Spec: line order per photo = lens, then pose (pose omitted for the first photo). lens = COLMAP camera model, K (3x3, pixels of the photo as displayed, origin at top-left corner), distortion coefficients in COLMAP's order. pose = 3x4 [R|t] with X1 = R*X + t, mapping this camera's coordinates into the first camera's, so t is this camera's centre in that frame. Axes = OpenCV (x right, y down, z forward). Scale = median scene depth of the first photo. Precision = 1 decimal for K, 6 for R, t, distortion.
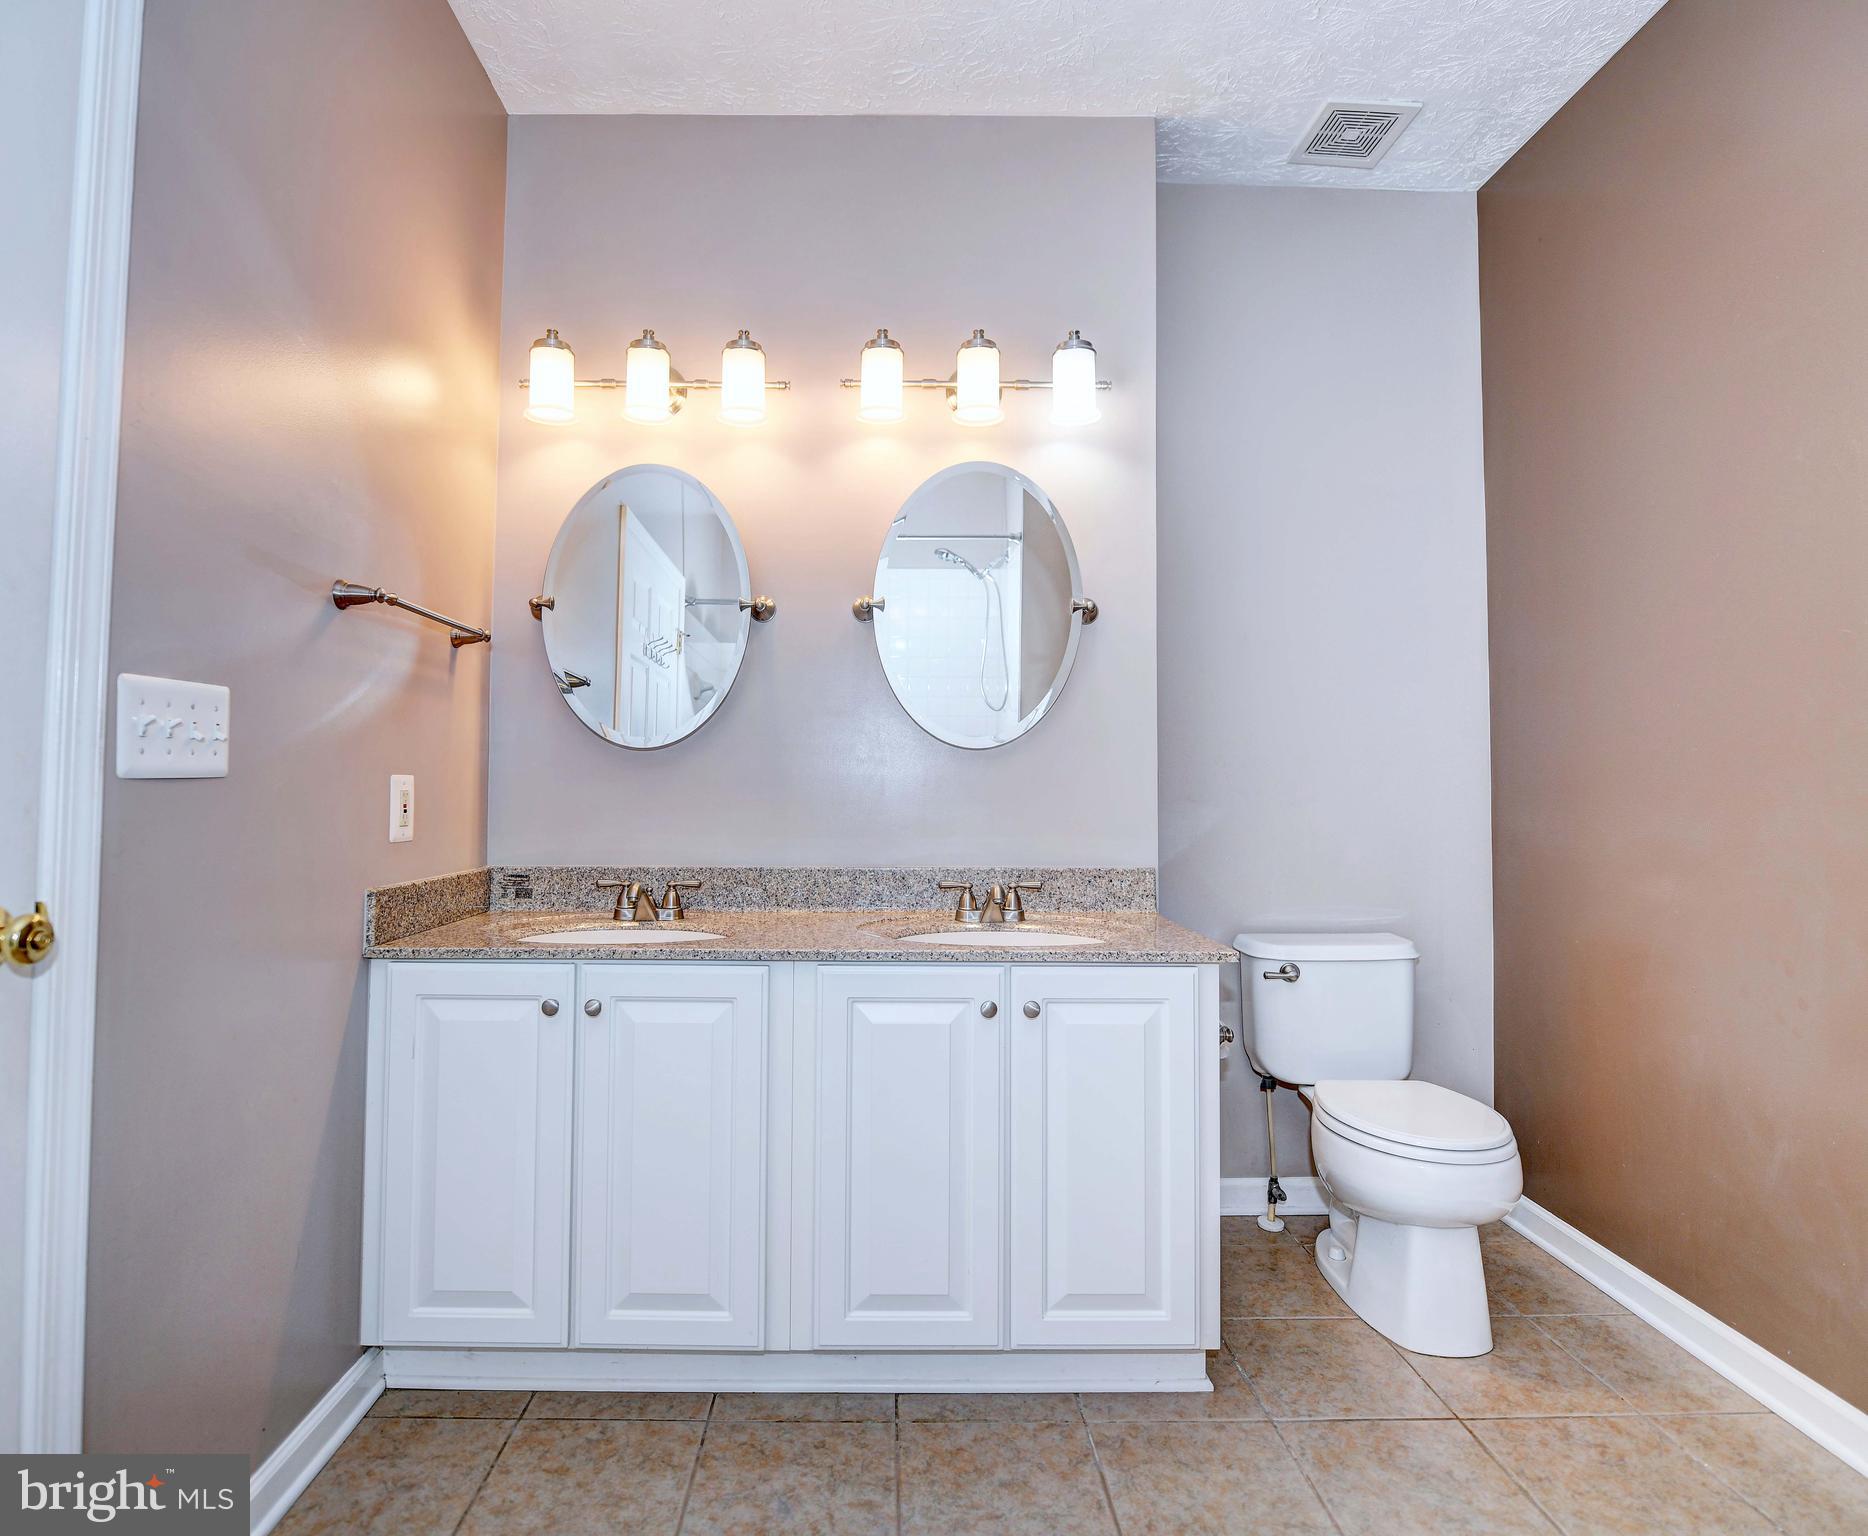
lens RADIAL K [[904.7, 0, 931.3], [0, 904.7, 763.2], [0, 0, 1]] dist [-0.006857, -0.004041]
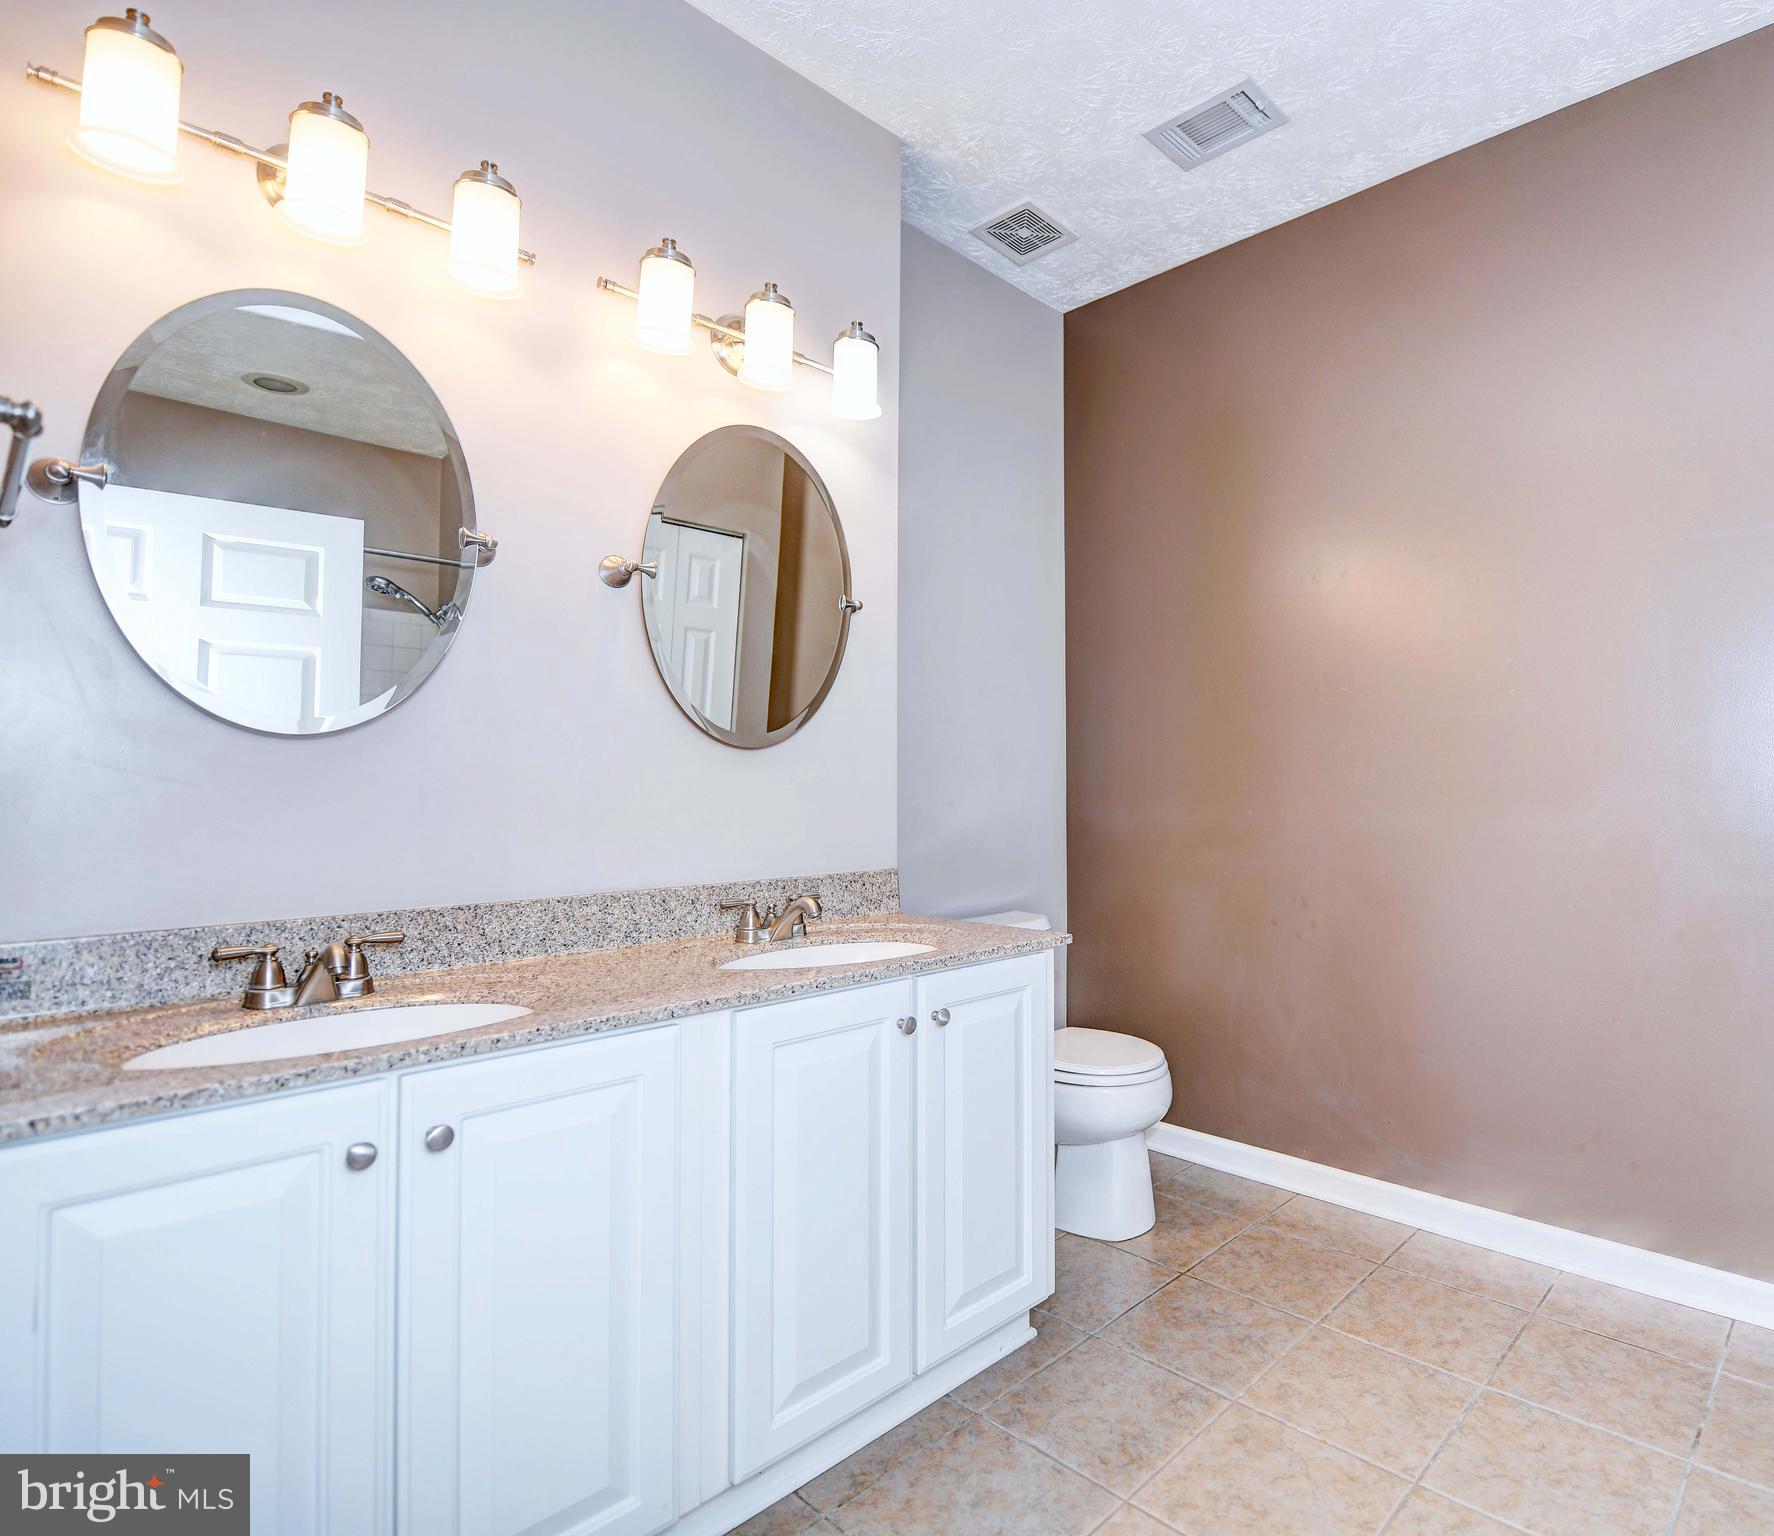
lens RADIAL K [[938.0, 0, 887.5], [0, 938.0, 761.8], [0, 0, 1]] dist [-0.011026, -0.004152]
pose [[0.717946, 0.013114, 0.695976, -0.517356], [-0.010761, 0.999912, -0.007740, 0.003582], [-0.696016, -0.001933, 0.718024, 0.253296]]
